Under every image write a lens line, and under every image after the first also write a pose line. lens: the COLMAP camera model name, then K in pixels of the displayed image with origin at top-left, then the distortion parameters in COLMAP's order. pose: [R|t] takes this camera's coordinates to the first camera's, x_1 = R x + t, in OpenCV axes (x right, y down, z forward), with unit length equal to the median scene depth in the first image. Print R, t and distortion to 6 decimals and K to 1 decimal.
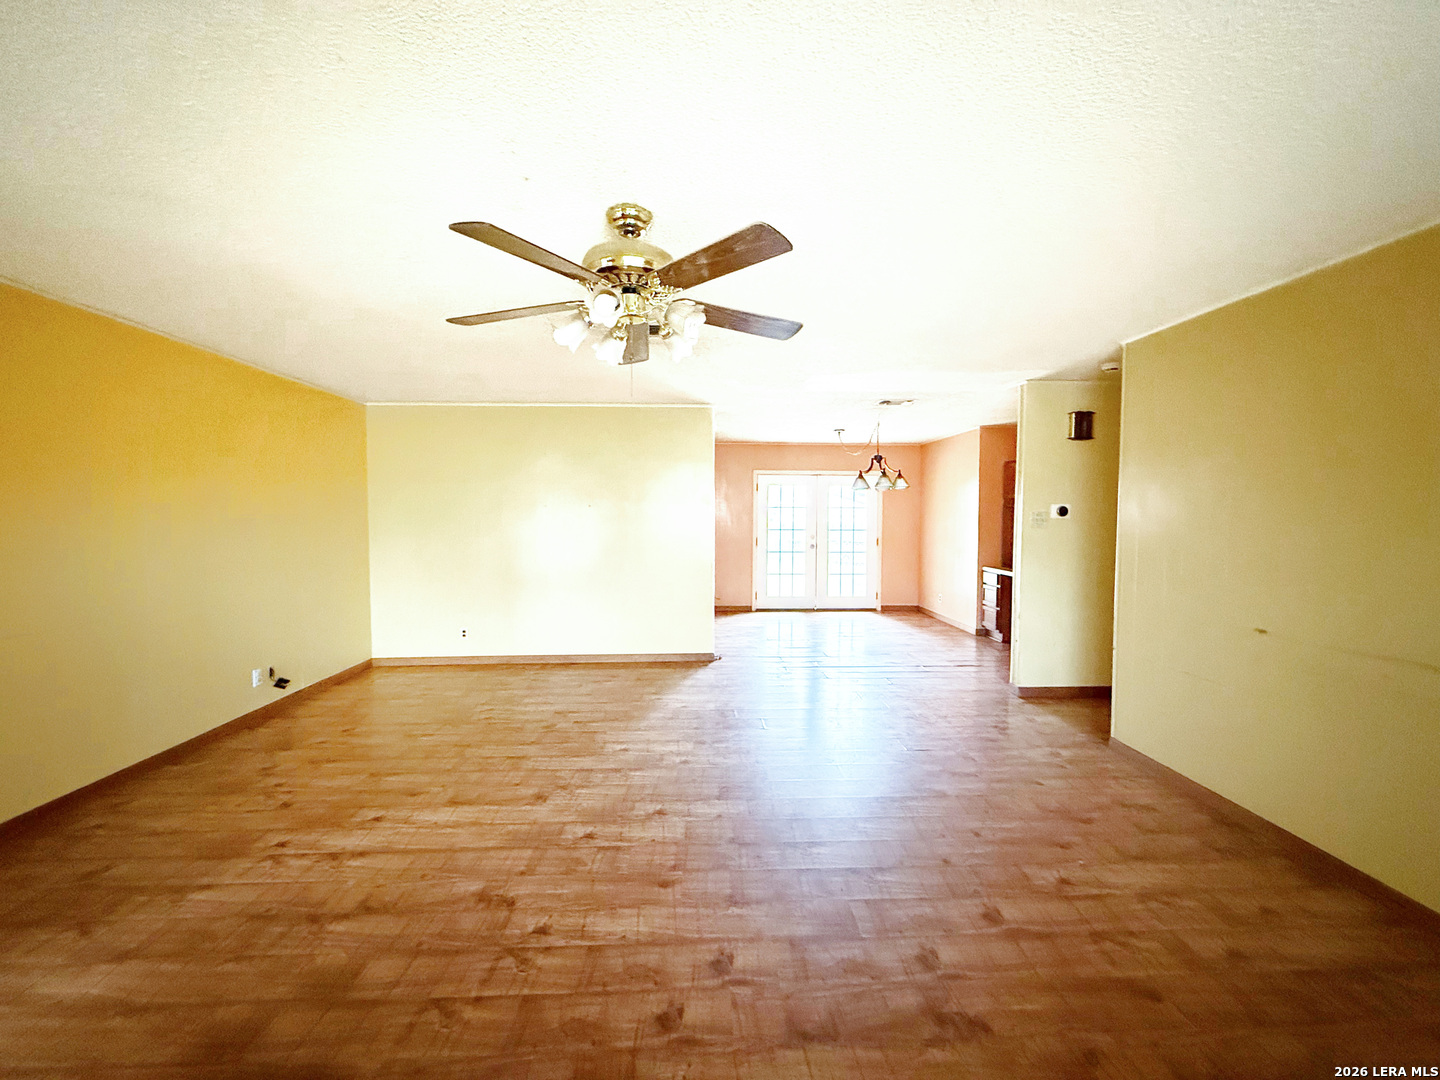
lens RADIAL K [[574.5, 0, 718.6], [0, 574.5, 538.7], [0, 0, 1]] dist [-0.001085, 0.000619]
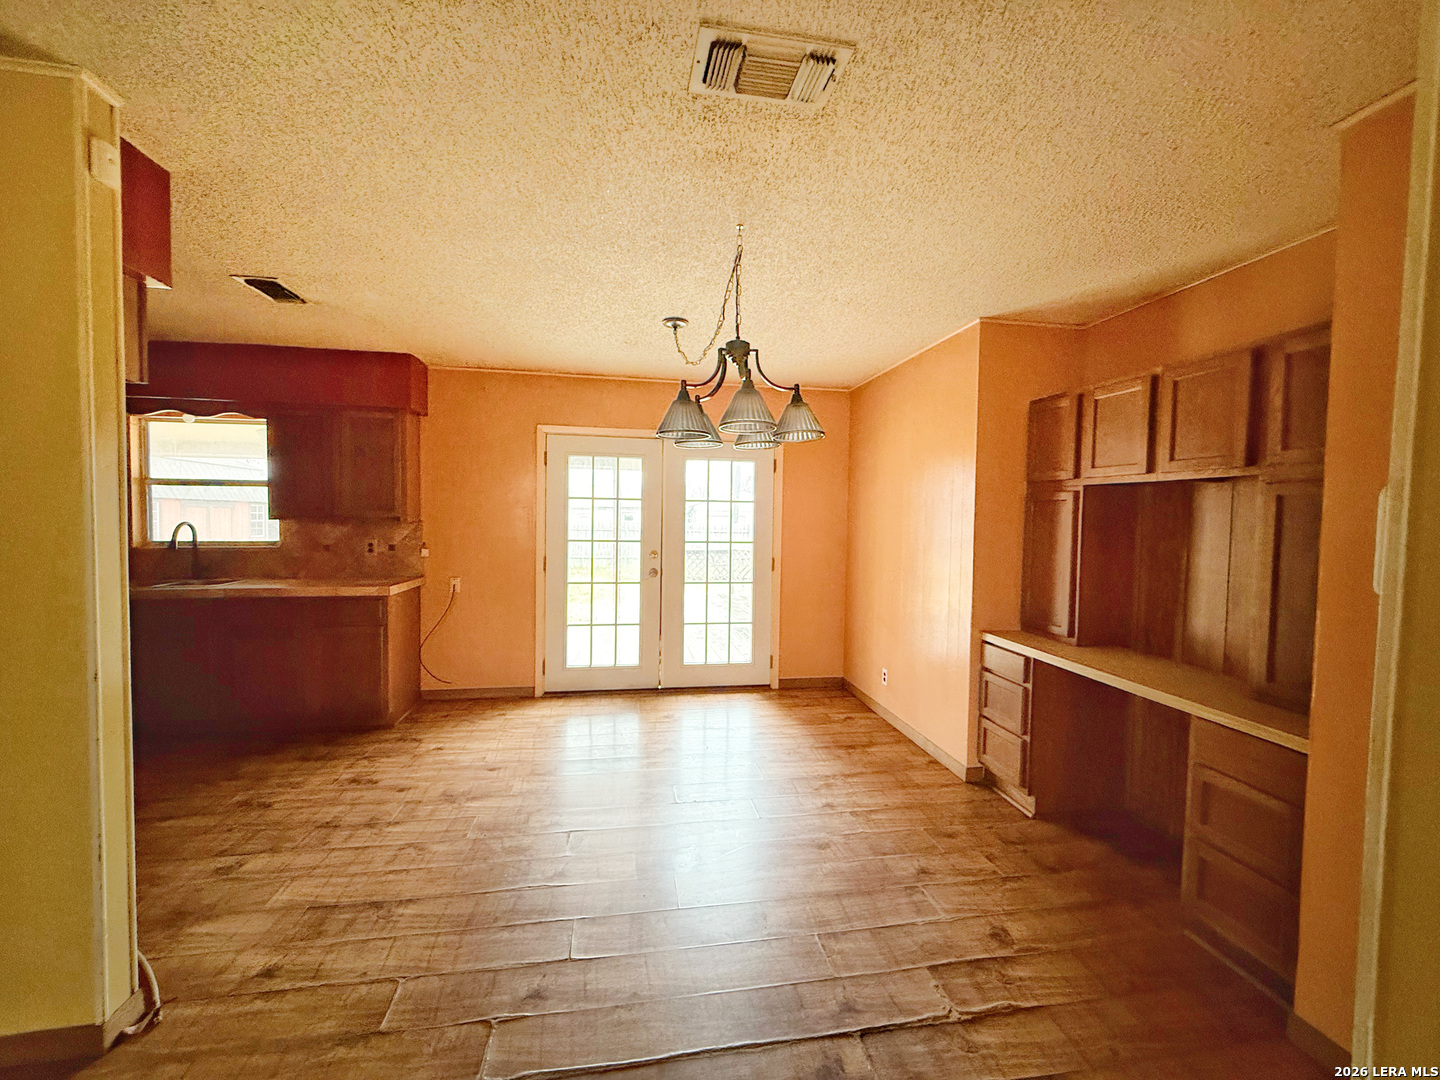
lens RADIAL K [[574.5, 0, 718.6], [0, 574.5, 538.7], [0, 0, 1]] dist [-0.001085, 0.000619]
pose [[0.992741, 0.010444, 0.119814, 0.161732], [-0.010759, 0.999940, 0.001985, -0.019936], [-0.119786, -0.003260, 0.992794, 0.471154]]
